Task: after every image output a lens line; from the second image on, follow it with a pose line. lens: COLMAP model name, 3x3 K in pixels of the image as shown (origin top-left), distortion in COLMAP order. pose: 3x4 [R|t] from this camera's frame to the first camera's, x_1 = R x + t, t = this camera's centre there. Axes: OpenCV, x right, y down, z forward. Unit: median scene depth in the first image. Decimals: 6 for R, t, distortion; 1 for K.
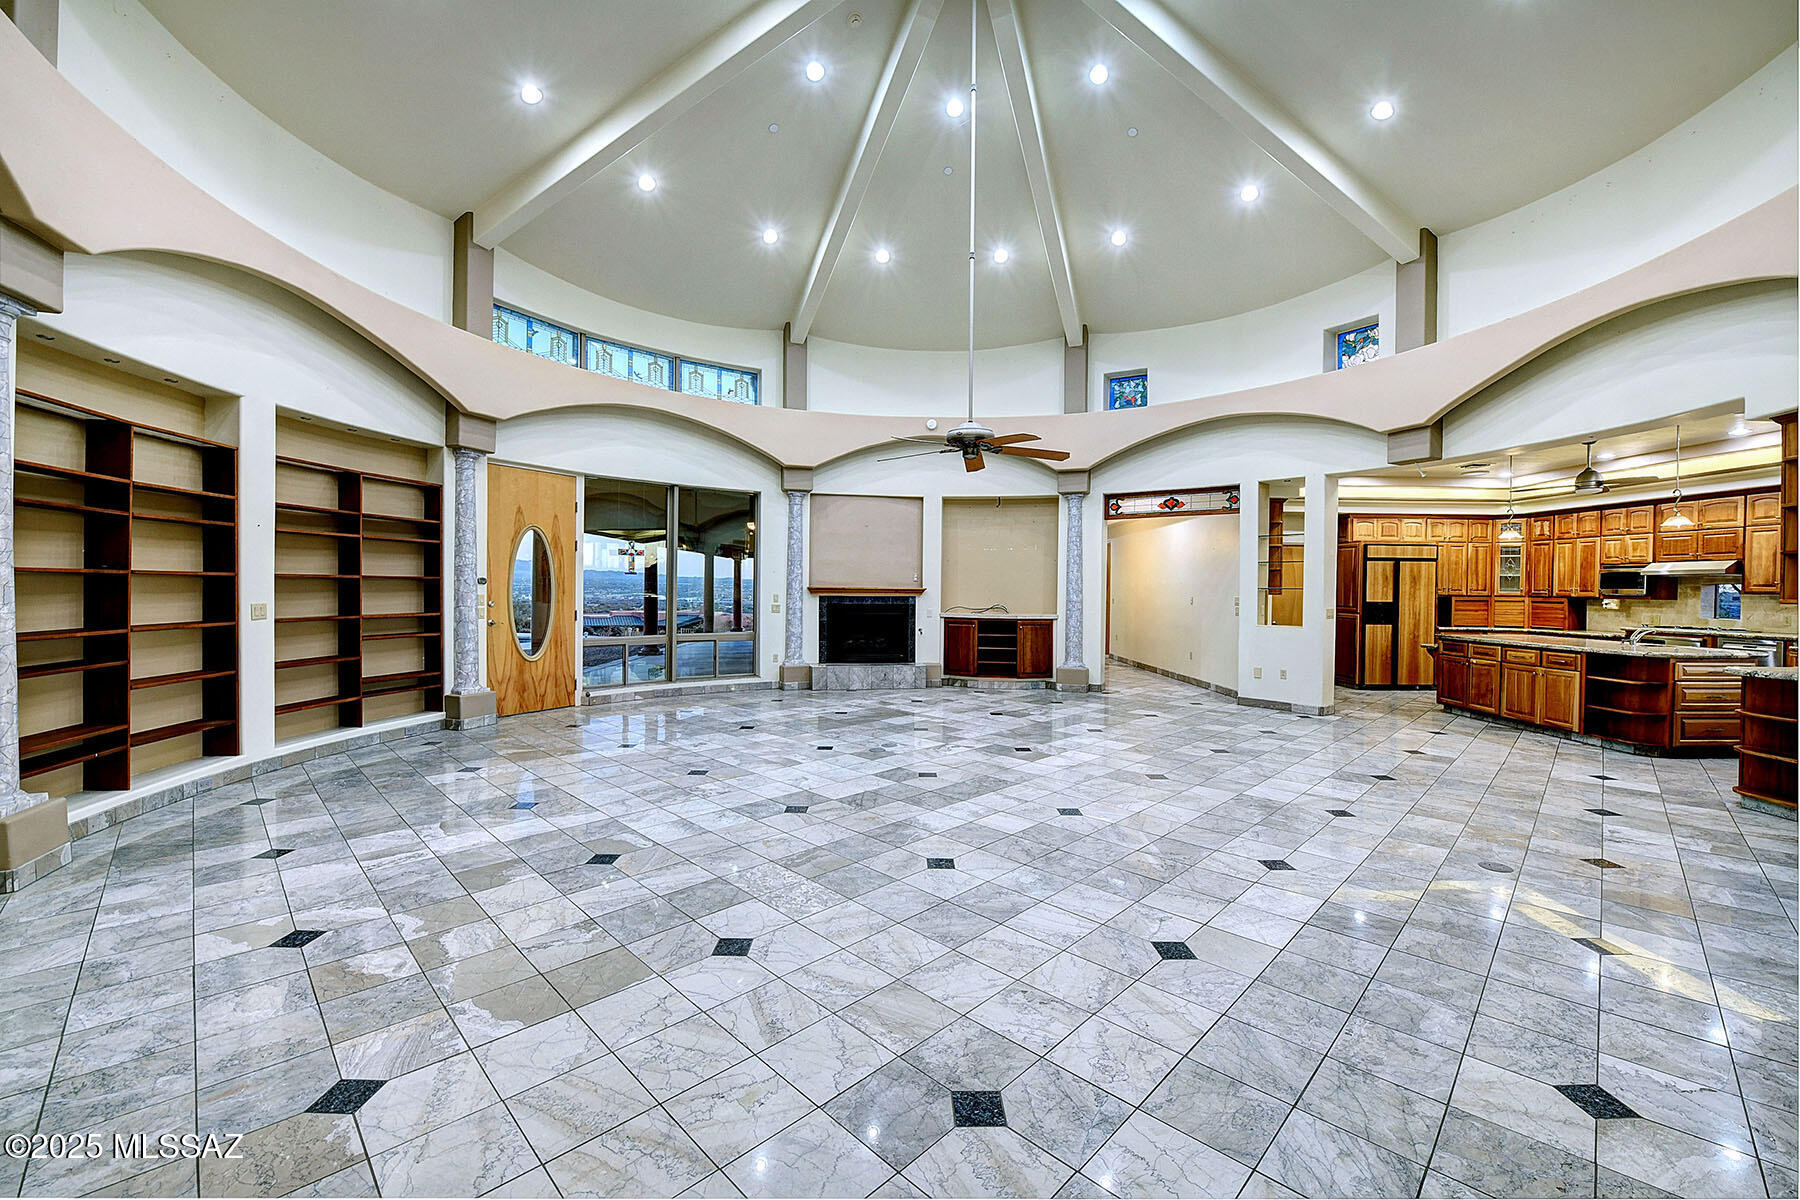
lens RADIAL K [[711.7, 0, 945.8], [0, 711.7, 599.8], [0, 0, 1]] dist [-0.015542, -0.000203]
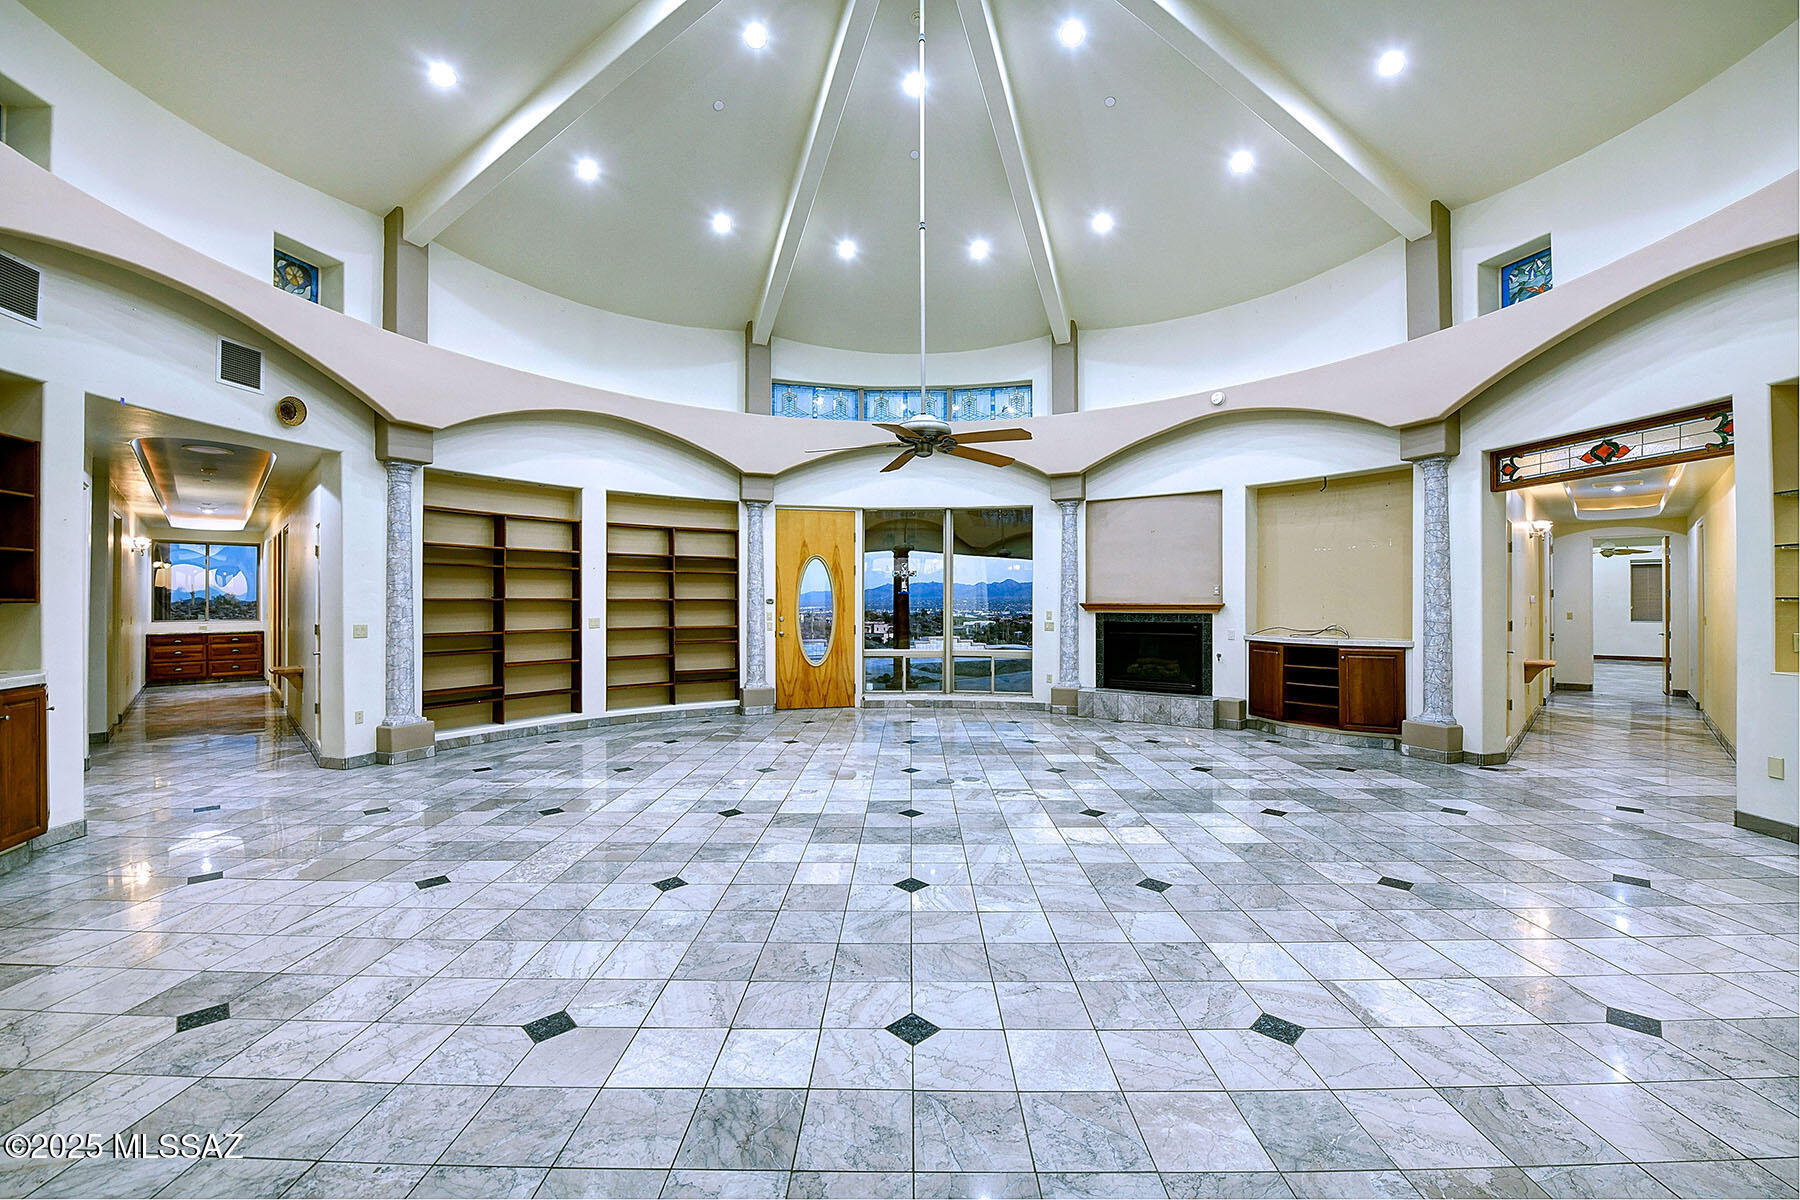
lens RADIAL K [[734.7, 0, 908.1], [0, 734.7, 600.6], [0, 0, 1]] dist [-0.015862, -0.000466]
pose [[0.683808, -0.011464, -0.729572, 0.370209], [-0.003737, 0.999808, -0.019213, -0.002704], [0.729652, 0.015864, 0.683634, 0.203824]]
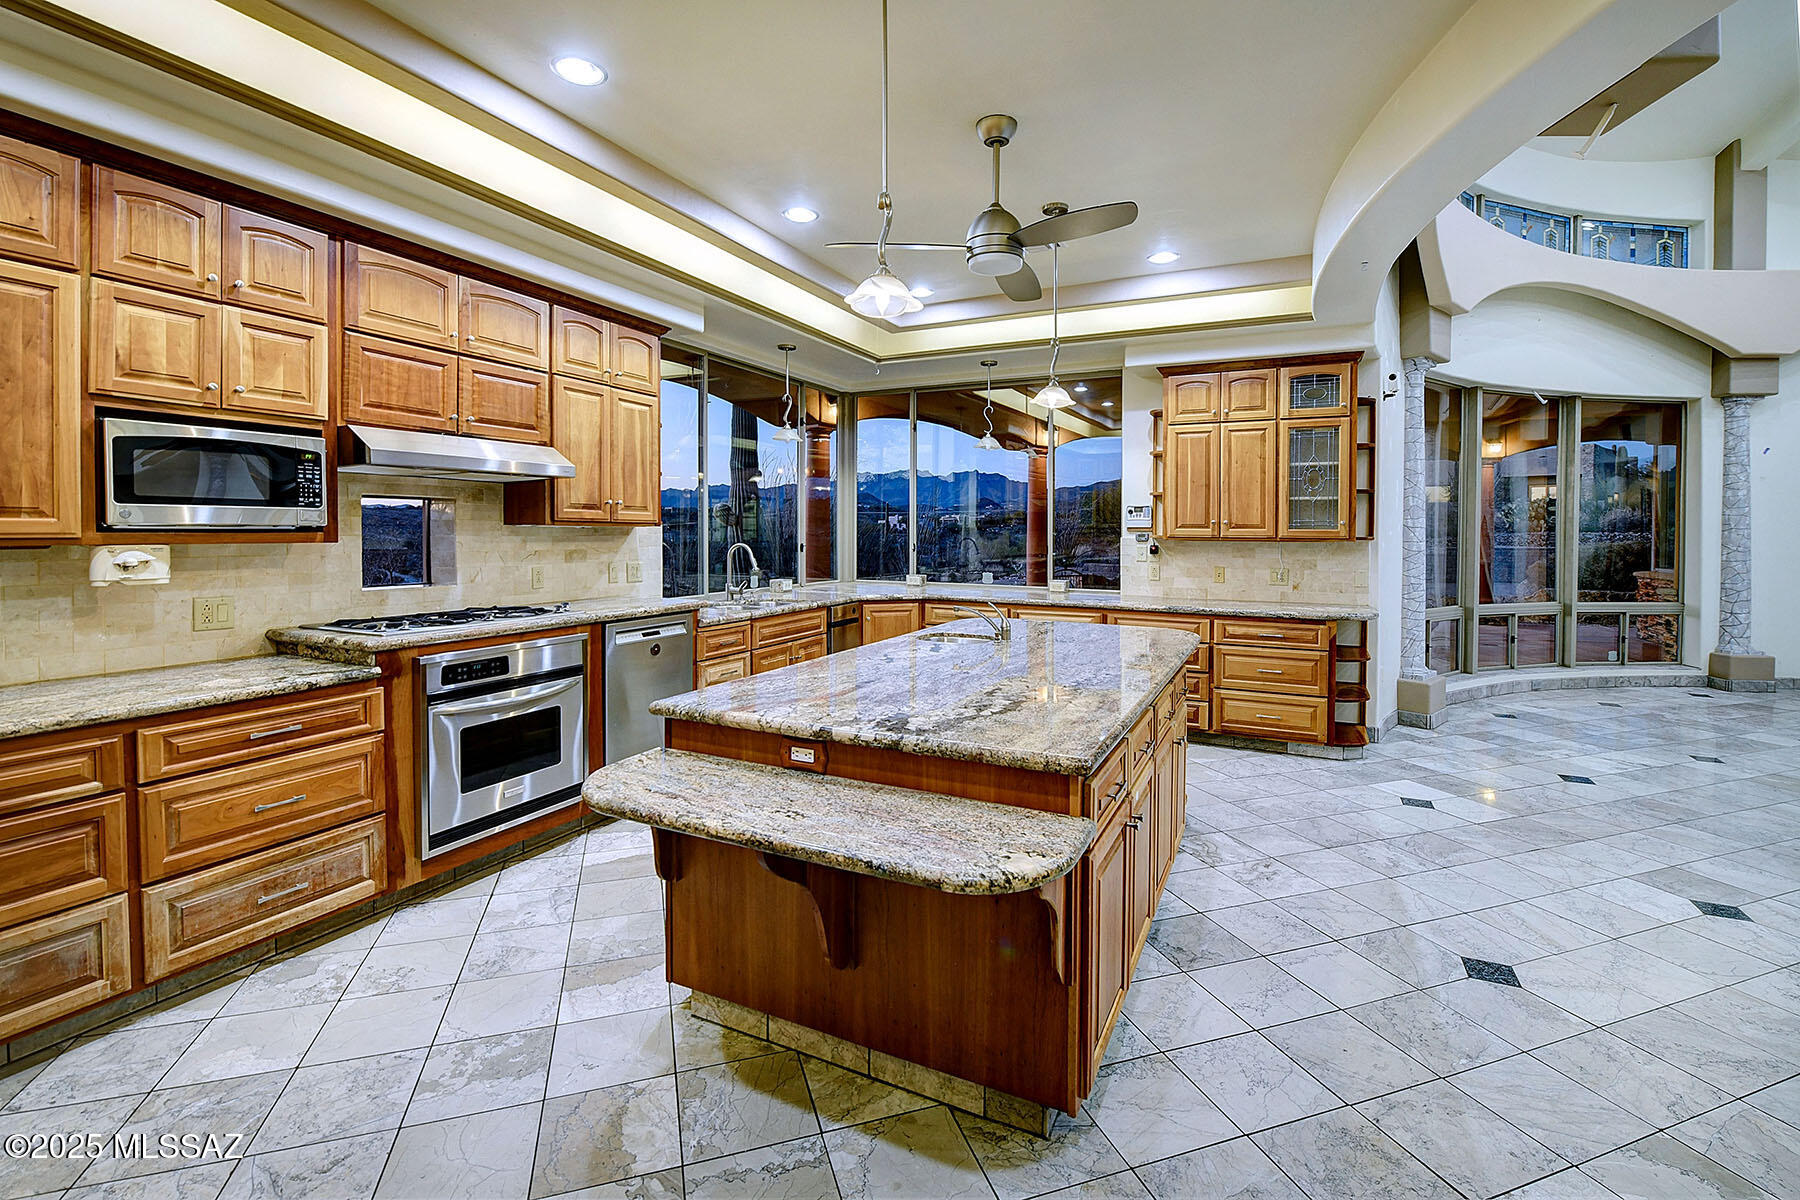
lens RADIAL K [[828.1, 0, 843.0], [0, 828.1, 524.7], [0, 0, 1]] dist [-0.014224, -0.000379]
pose [[-0.871748, -0.012565, 0.489794, 0.612741], [-0.006600, 0.999882, 0.013905, -0.013970], [-0.489911, 0.008889, -0.871727, 1.163487]]
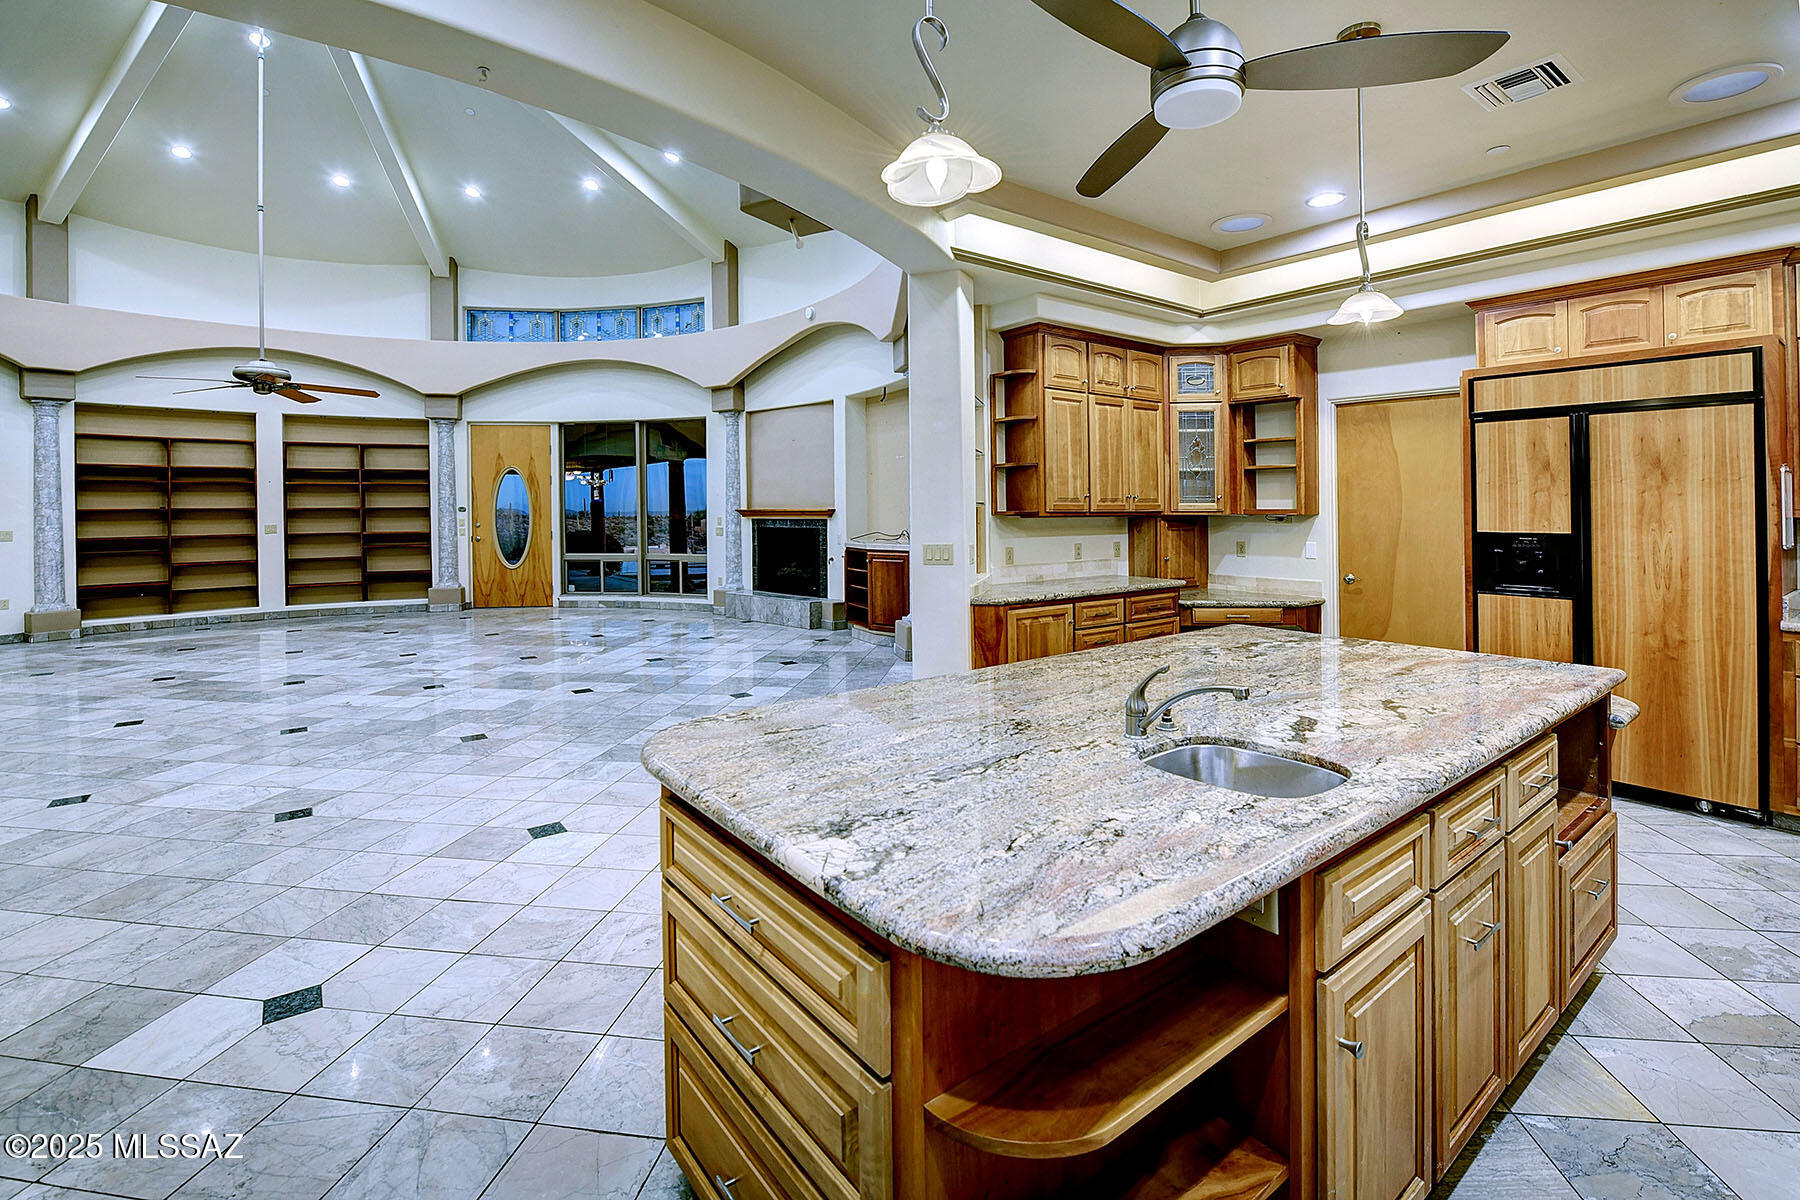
lens RADIAL K [[810.4, 0, 905.4], [0, 810.4, 505.6], [0, 0, 1]] dist [-0.000037, 0.000067]
pose [[0.582776, -0.014230, -0.812508, 0.890816], [0.000246, 0.999850, -0.017335, -0.004350], [0.812633, 0.009903, 0.582692, 0.584734]]
